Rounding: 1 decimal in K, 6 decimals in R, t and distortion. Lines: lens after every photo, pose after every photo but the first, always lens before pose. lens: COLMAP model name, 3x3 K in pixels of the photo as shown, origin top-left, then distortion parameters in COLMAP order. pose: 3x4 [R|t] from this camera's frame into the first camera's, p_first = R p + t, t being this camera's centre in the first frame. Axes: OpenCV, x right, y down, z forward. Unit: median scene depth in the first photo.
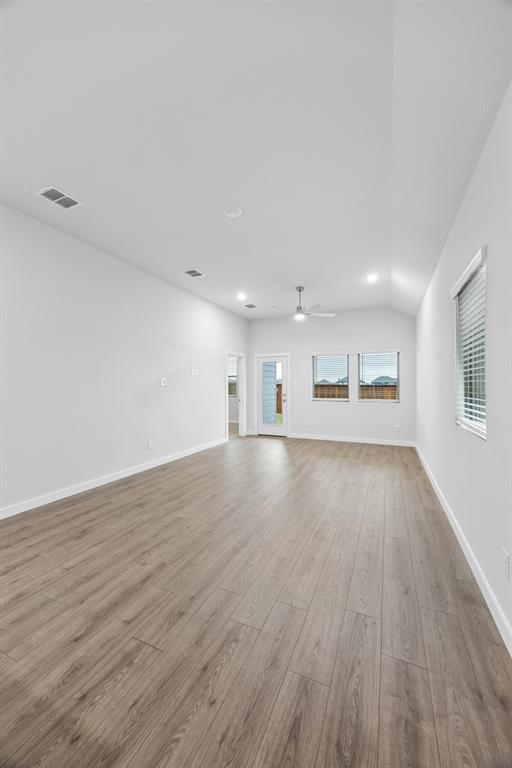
lens RADIAL K [[297.9, 0, 255.7], [0, 297.9, 400.0], [0, 0, 1]] dist [-0.002271, -0.000550]
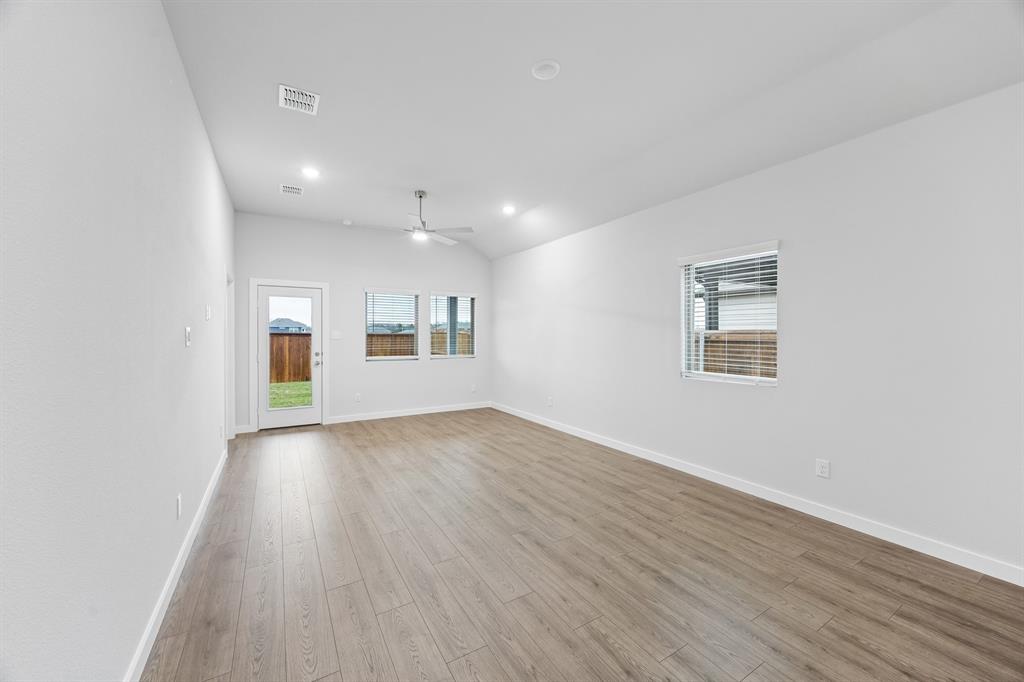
lens RADIAL K [[397.2, 0, 516.5], [0, 397.2, 340.5], [0, 0, 1]] dist [-0.002271, -0.000550]
pose [[0.559796, -0.015634, 0.828483, -0.469445], [0.038794, 0.999220, -0.007357, -0.031597], [-0.827722, 0.036259, 0.559966, 0.336075]]
